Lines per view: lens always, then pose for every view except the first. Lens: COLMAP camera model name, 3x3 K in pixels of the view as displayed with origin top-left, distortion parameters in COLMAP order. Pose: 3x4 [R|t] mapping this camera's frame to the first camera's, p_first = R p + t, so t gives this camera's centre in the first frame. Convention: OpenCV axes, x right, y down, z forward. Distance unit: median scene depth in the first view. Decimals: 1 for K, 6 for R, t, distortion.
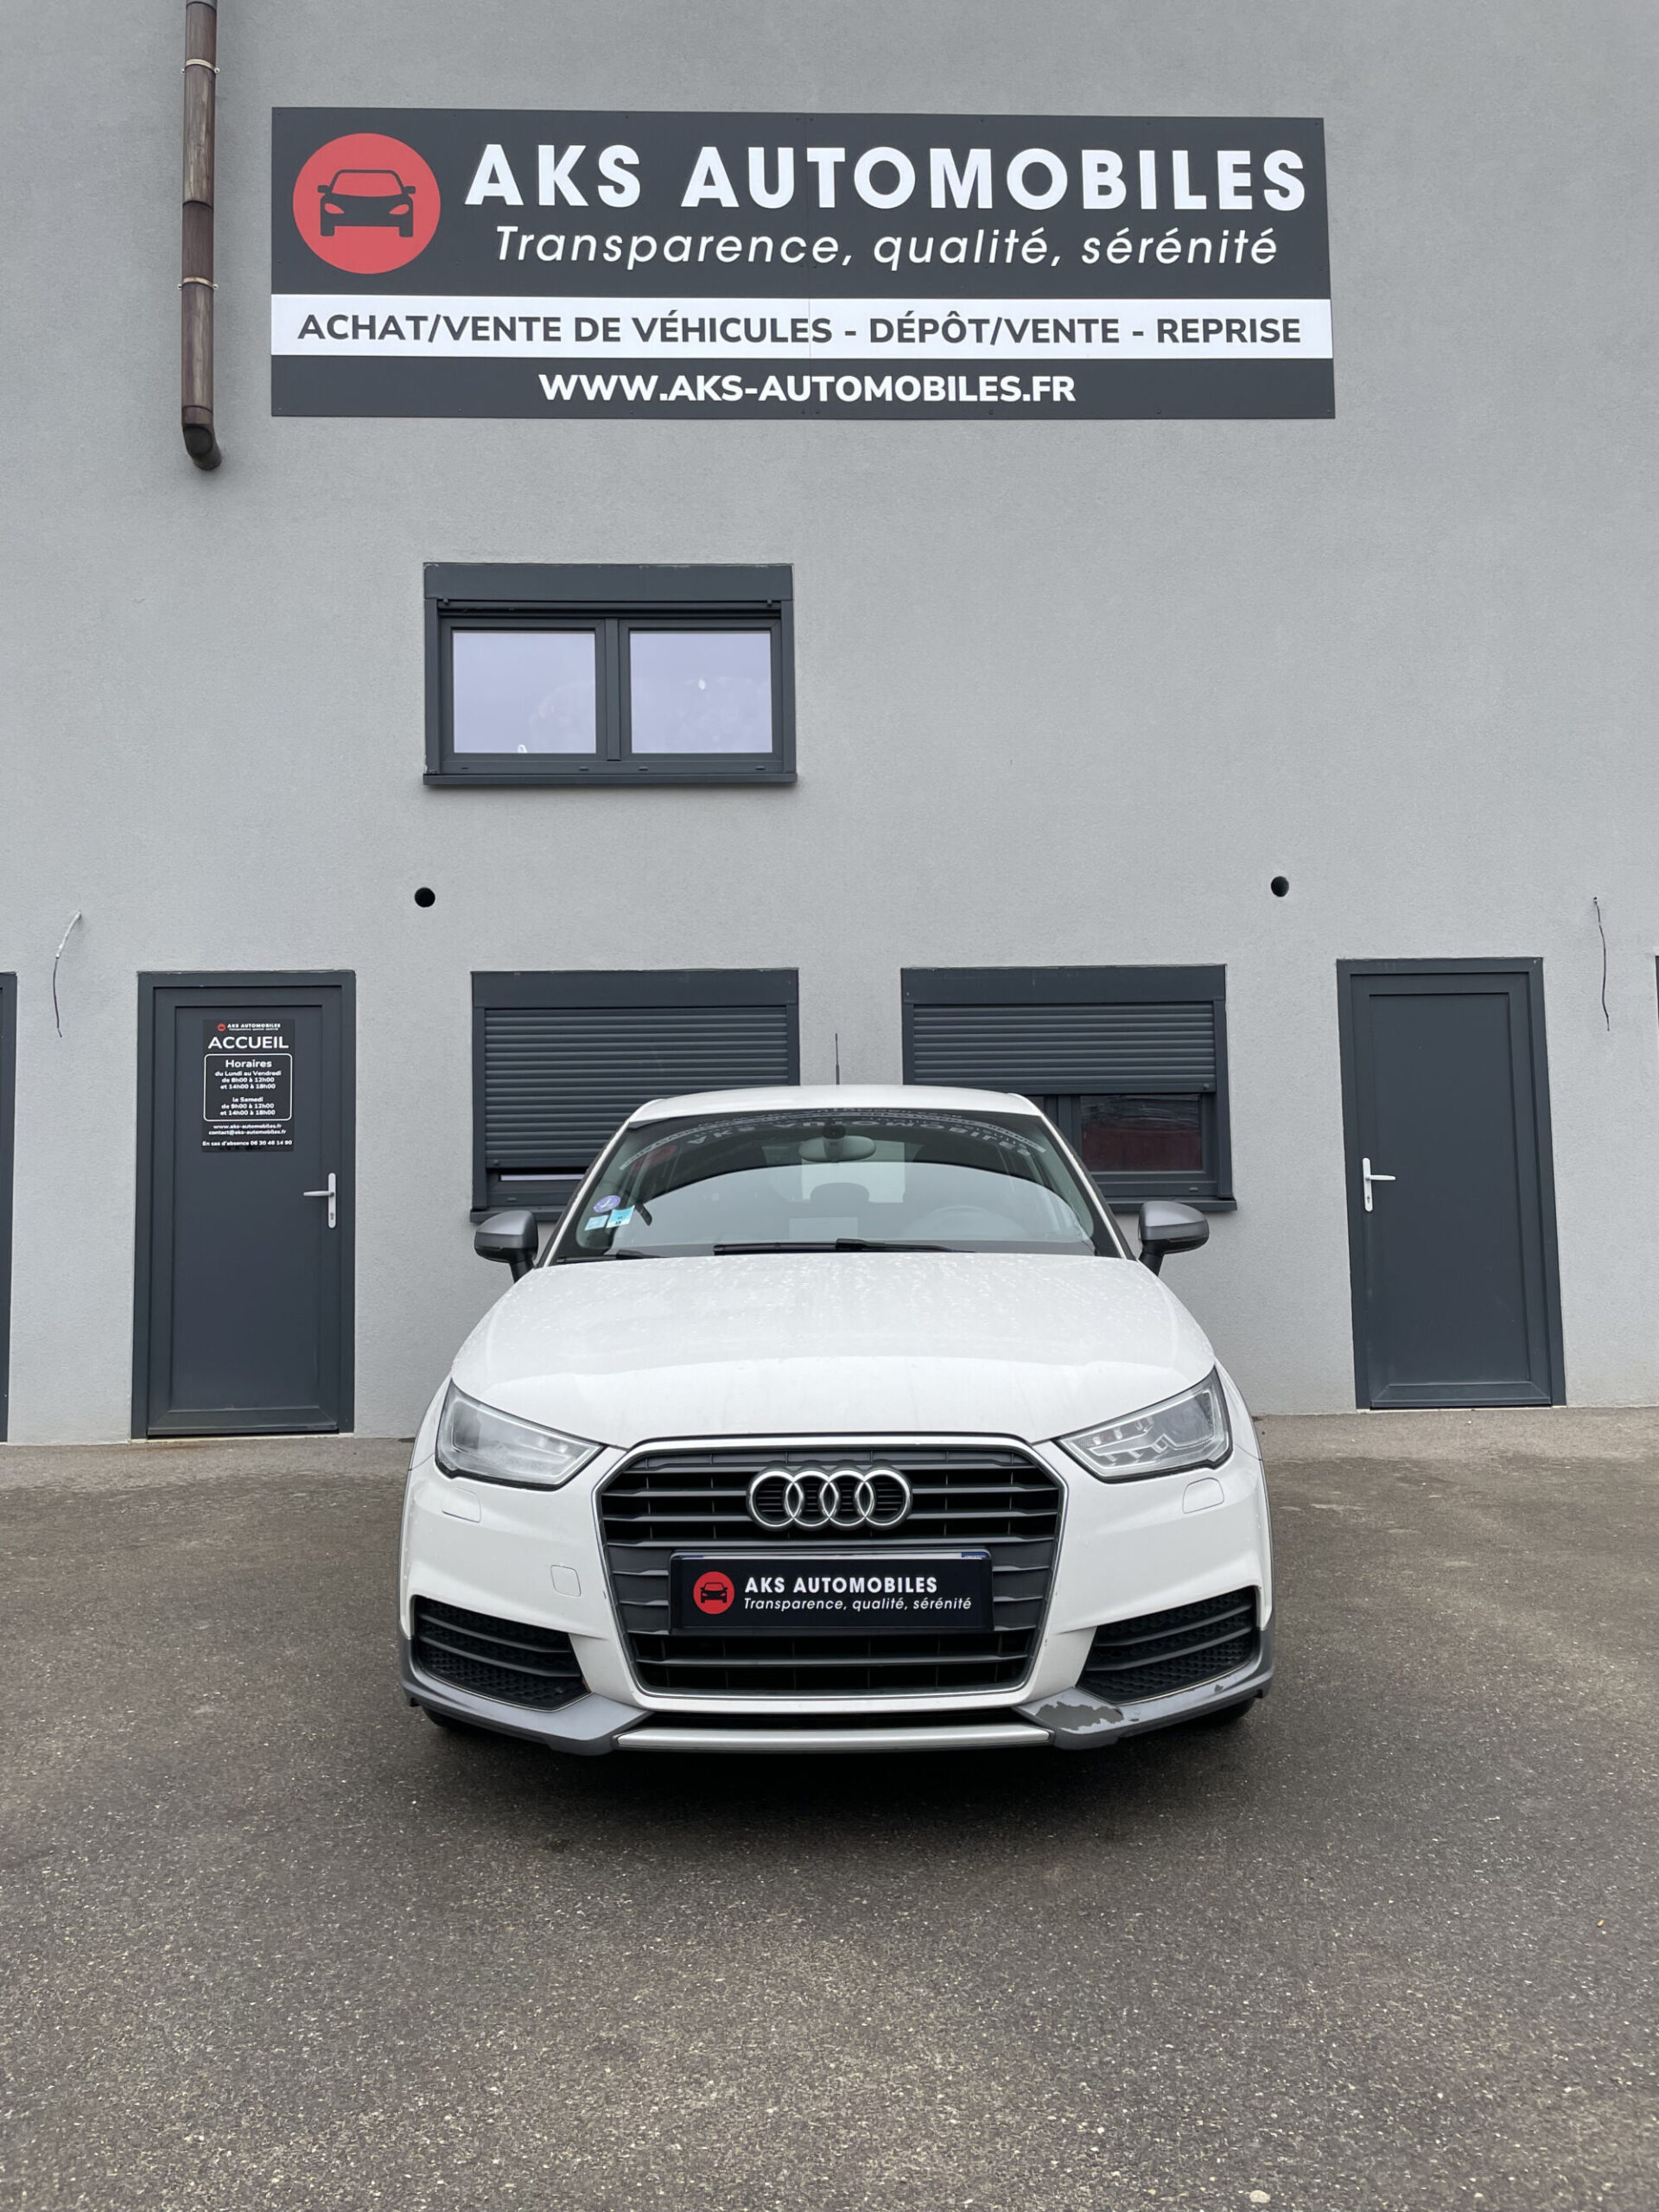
lens RADIAL K [[1673.7, 0, 825.5], [0, 1673.7, 1094.9], [0, 0, 1]] dist [0.092966, -0.127975]
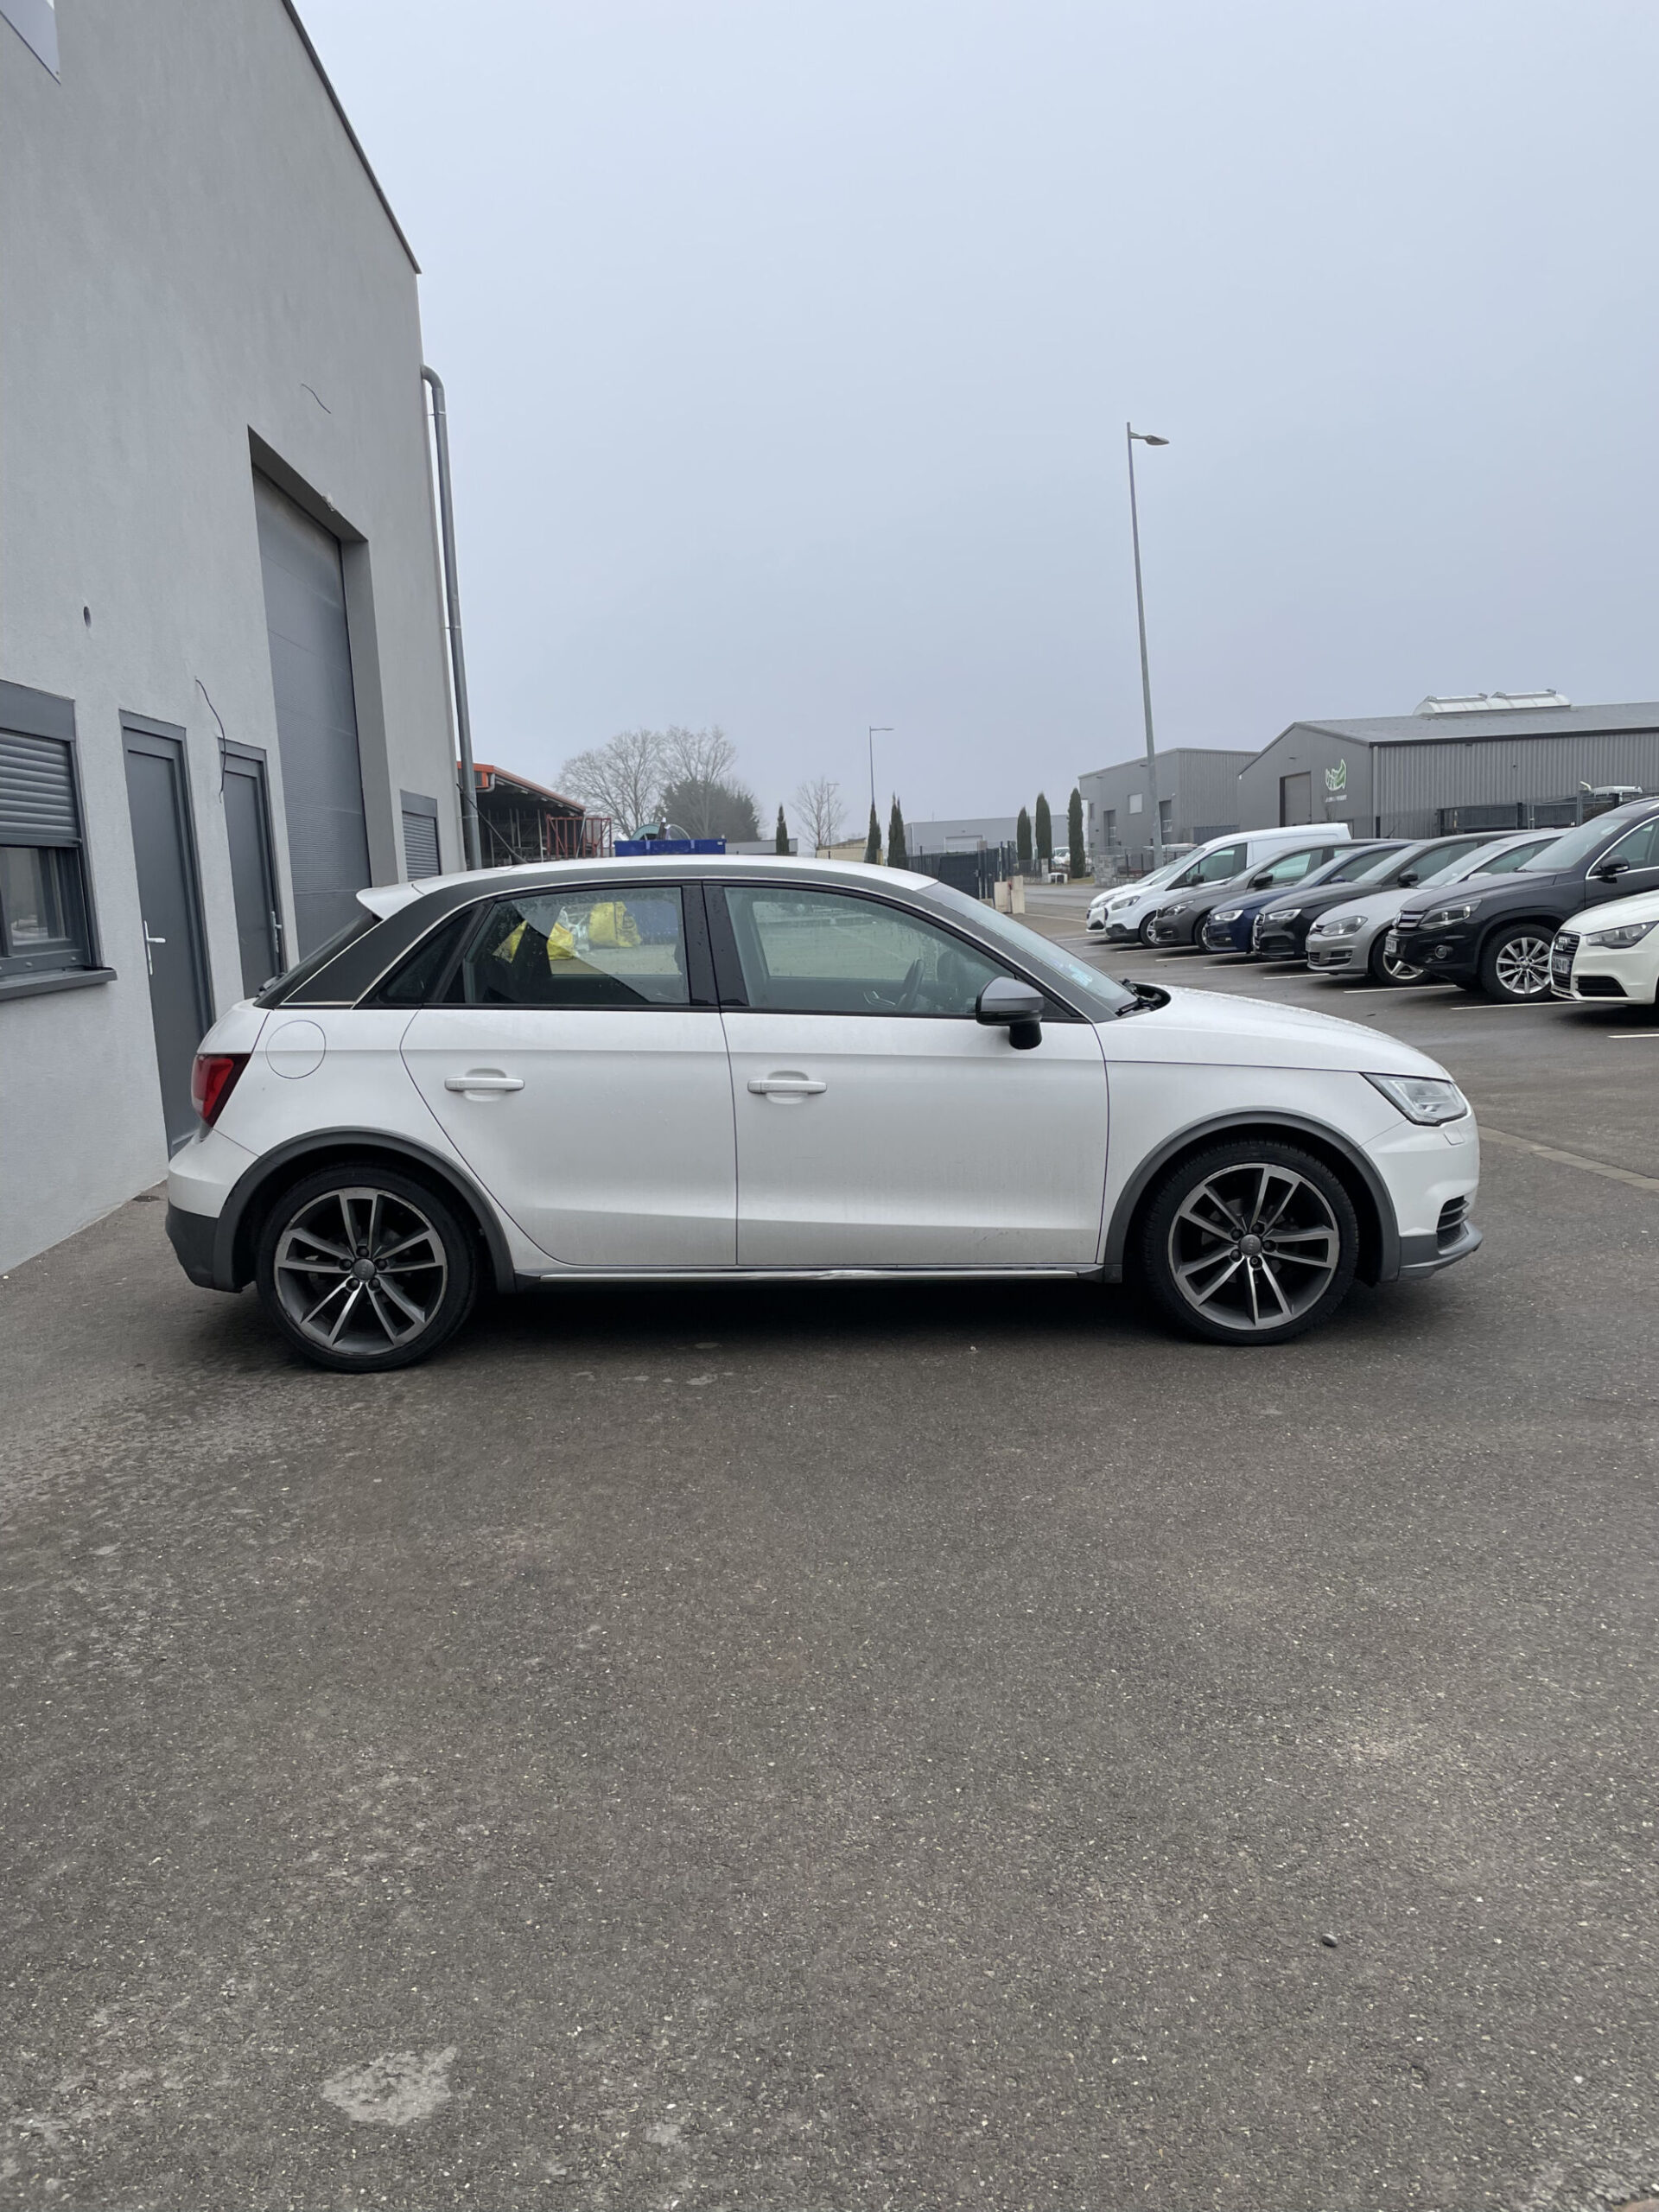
lens RADIAL K [[1672.1, 0, 842.9], [0, 1672.1, 1109.6], [0, 0, 1]] dist [0.095136, -0.131211]
pose [[-0.032613, -0.123451, 0.991815, -0.704867], [-0.028943, 0.992043, 0.122528, 0.014358], [-0.999049, -0.024710, -0.035927, 0.645975]]
